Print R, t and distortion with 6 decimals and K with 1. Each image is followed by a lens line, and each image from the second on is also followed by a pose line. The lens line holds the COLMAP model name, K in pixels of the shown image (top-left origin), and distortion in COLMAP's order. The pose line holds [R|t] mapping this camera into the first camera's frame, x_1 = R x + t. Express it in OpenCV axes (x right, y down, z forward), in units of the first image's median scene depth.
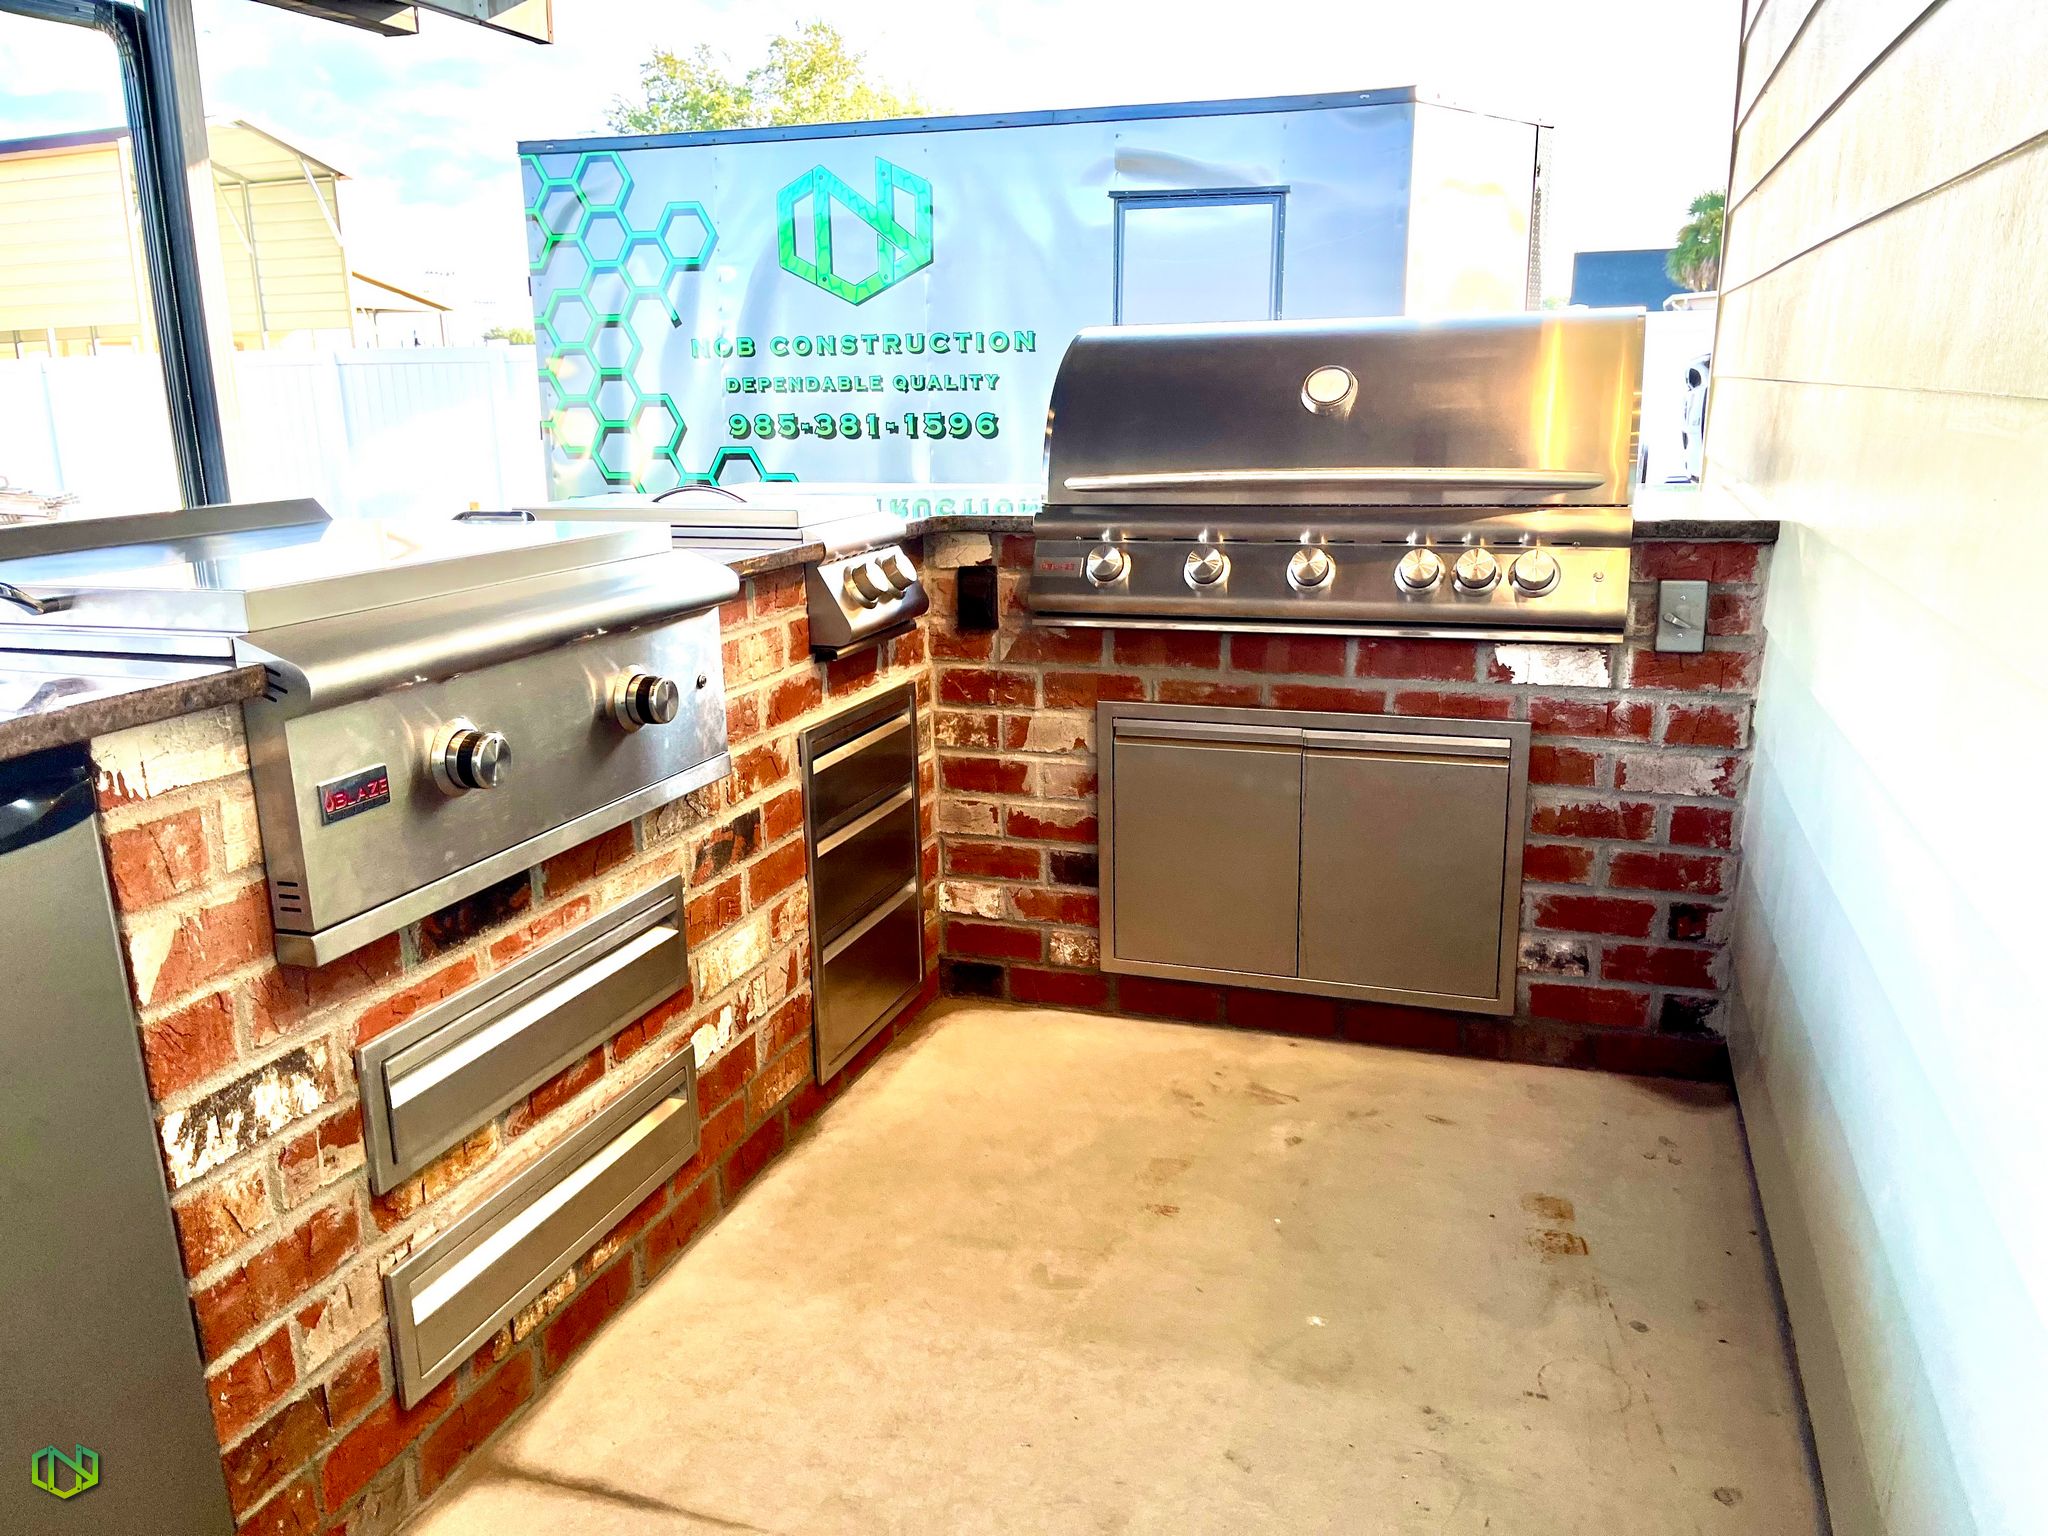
lens RADIAL K [[1535.7, 0, 1045.6], [0, 1535.7, 777.5], [0, 0, 1]] dist [0.067037, -0.094781]
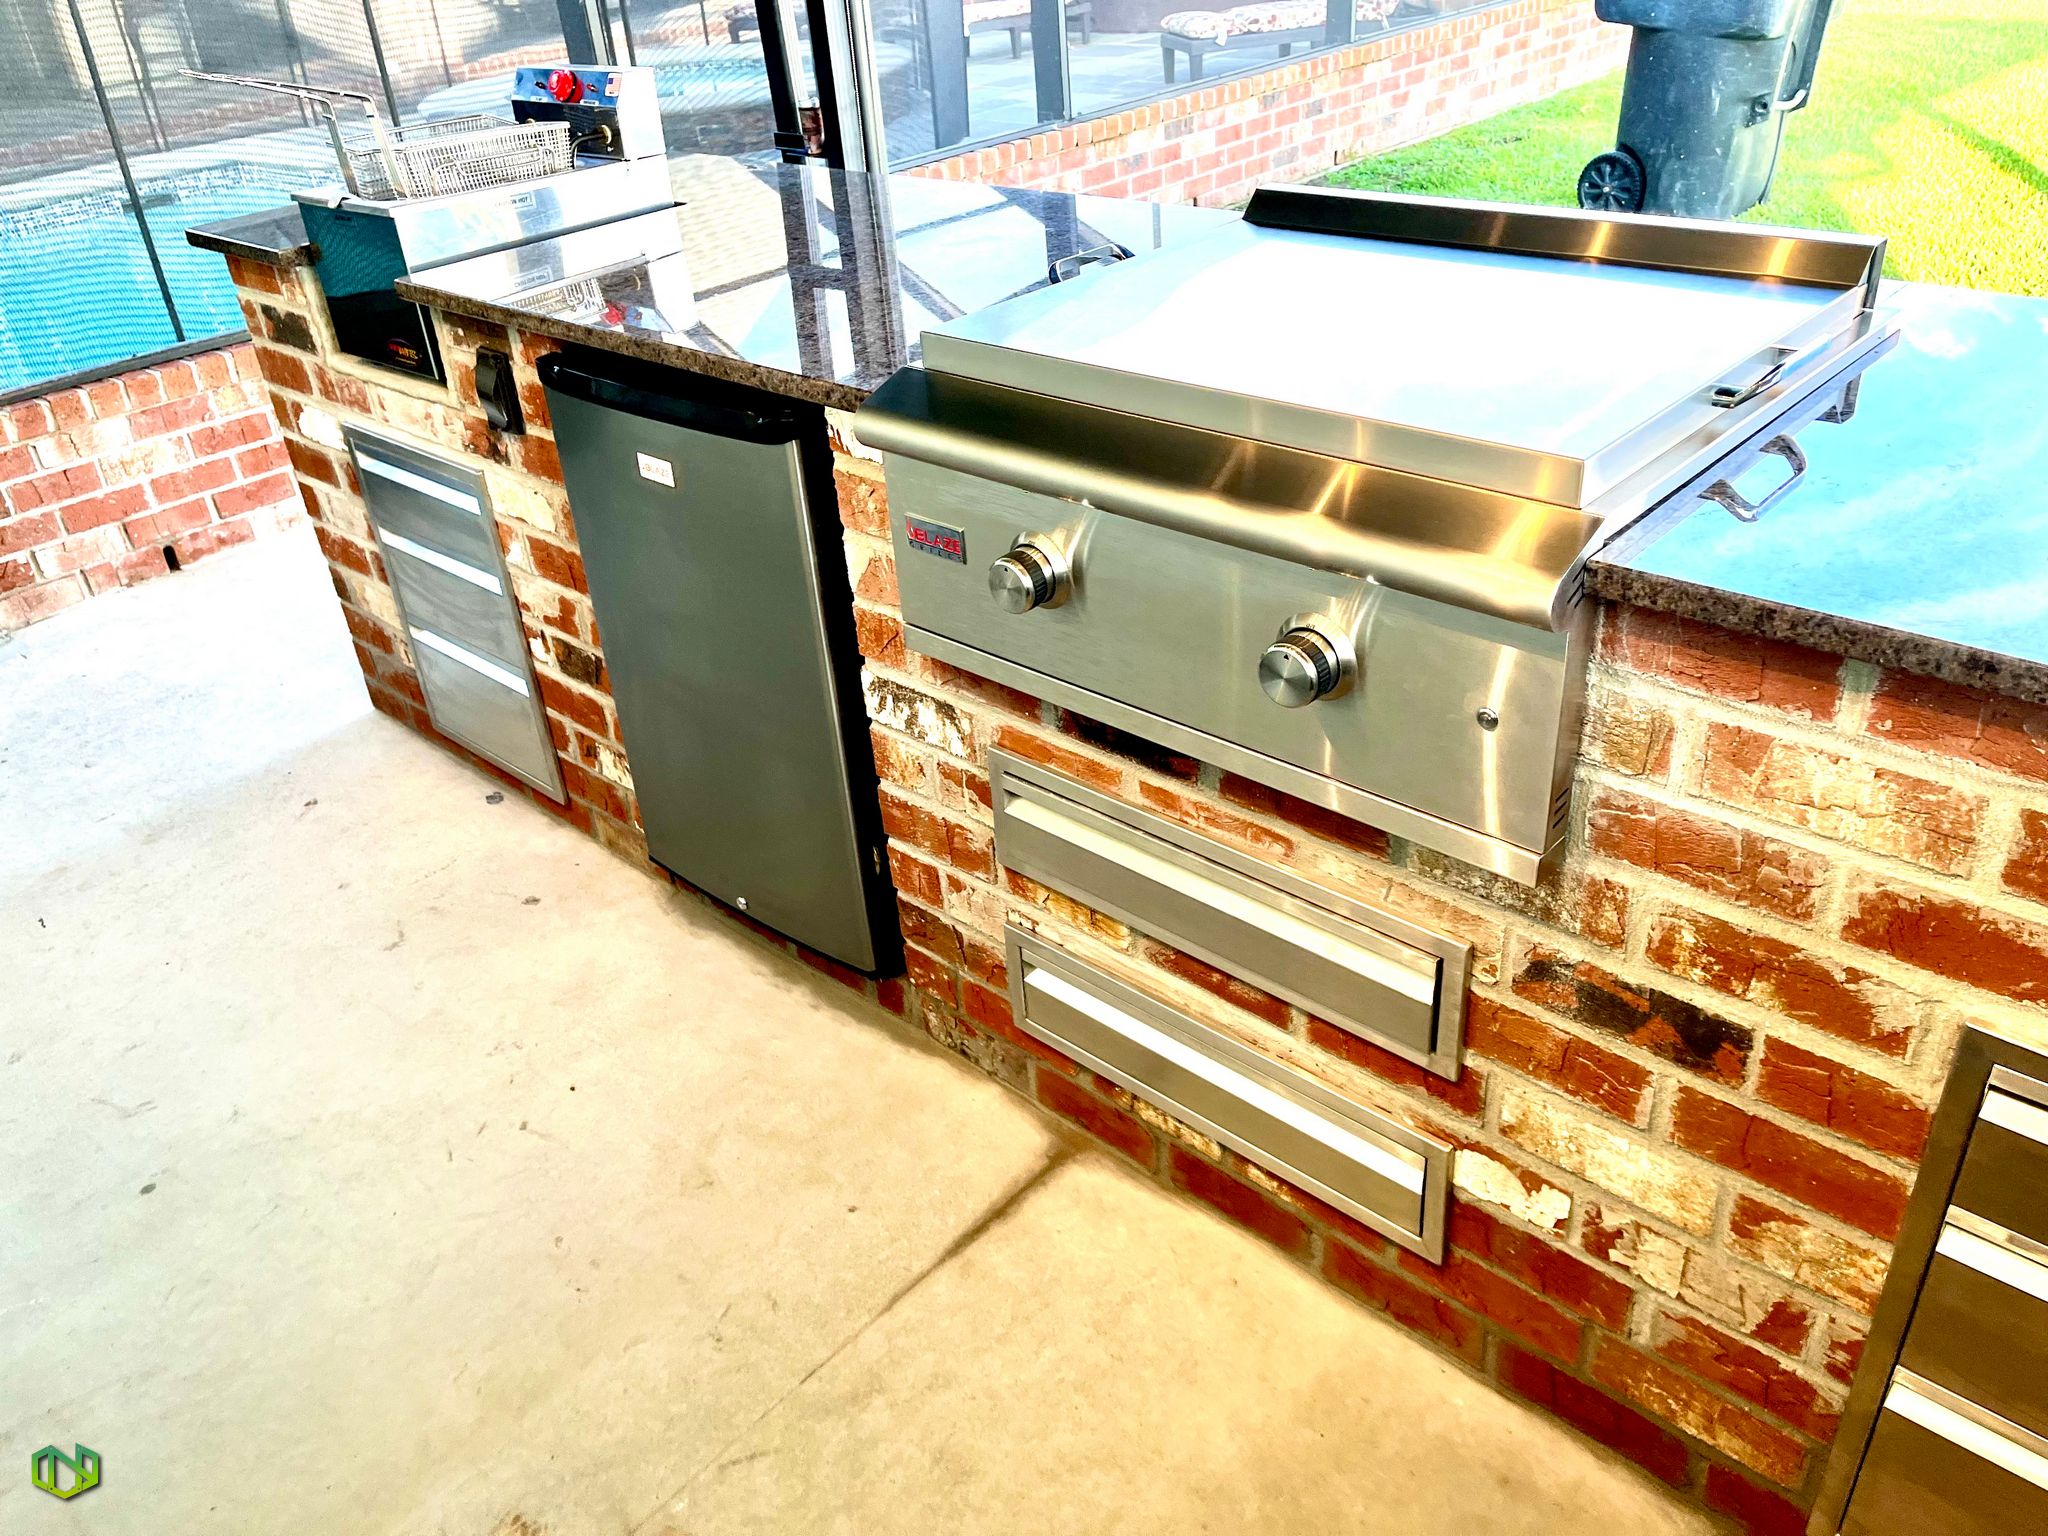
lens RADIAL K [[1565.8, 0, 1002.1], [0, 1565.8, 742.6], [0, 0, 1]] dist [0.069318, -0.098602]
pose [[-0.425014, 0.502727, -0.752747, 0.248878], [-0.135169, 0.787021, 0.601936, -0.309638], [0.895038, 0.357580, -0.266541, 0.781951]]
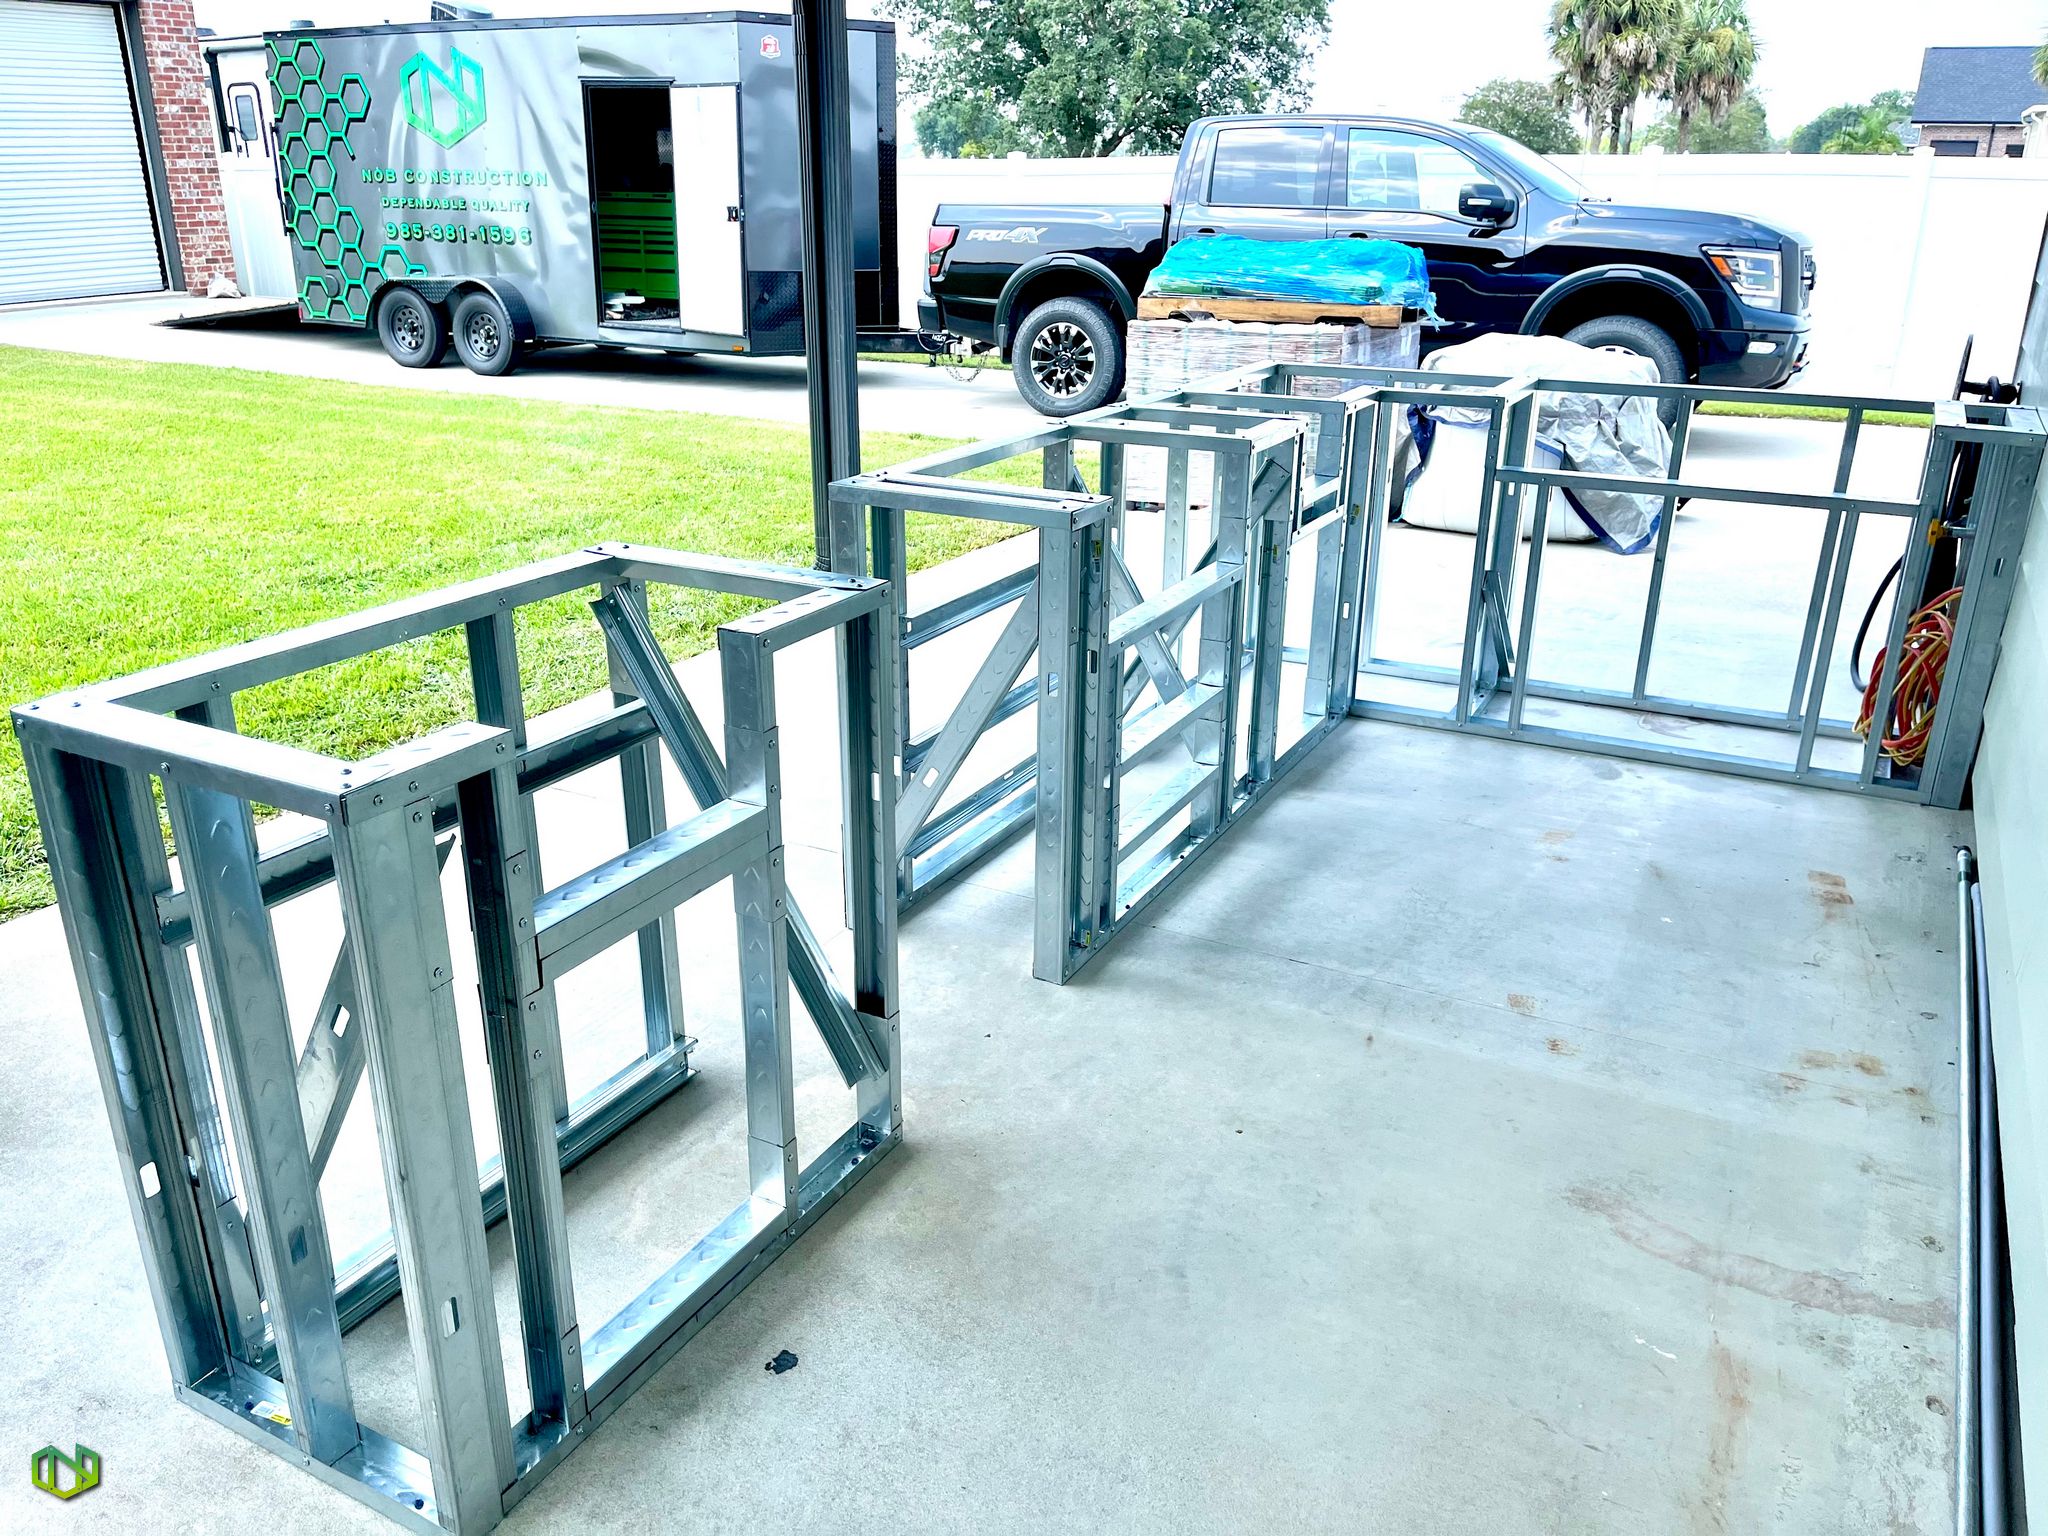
lens RADIAL K [[1554.6, 0, 1029.4], [0, 1554.6, 773.4], [0, 0, 1]] dist [0.086584, -0.129727]
pose [[0.986192, 0.082633, -0.143516, -0.197123], [-0.065238, 0.990390, 0.121952, 0.035068], [0.152214, -0.110905, 0.982105, -0.526580]]
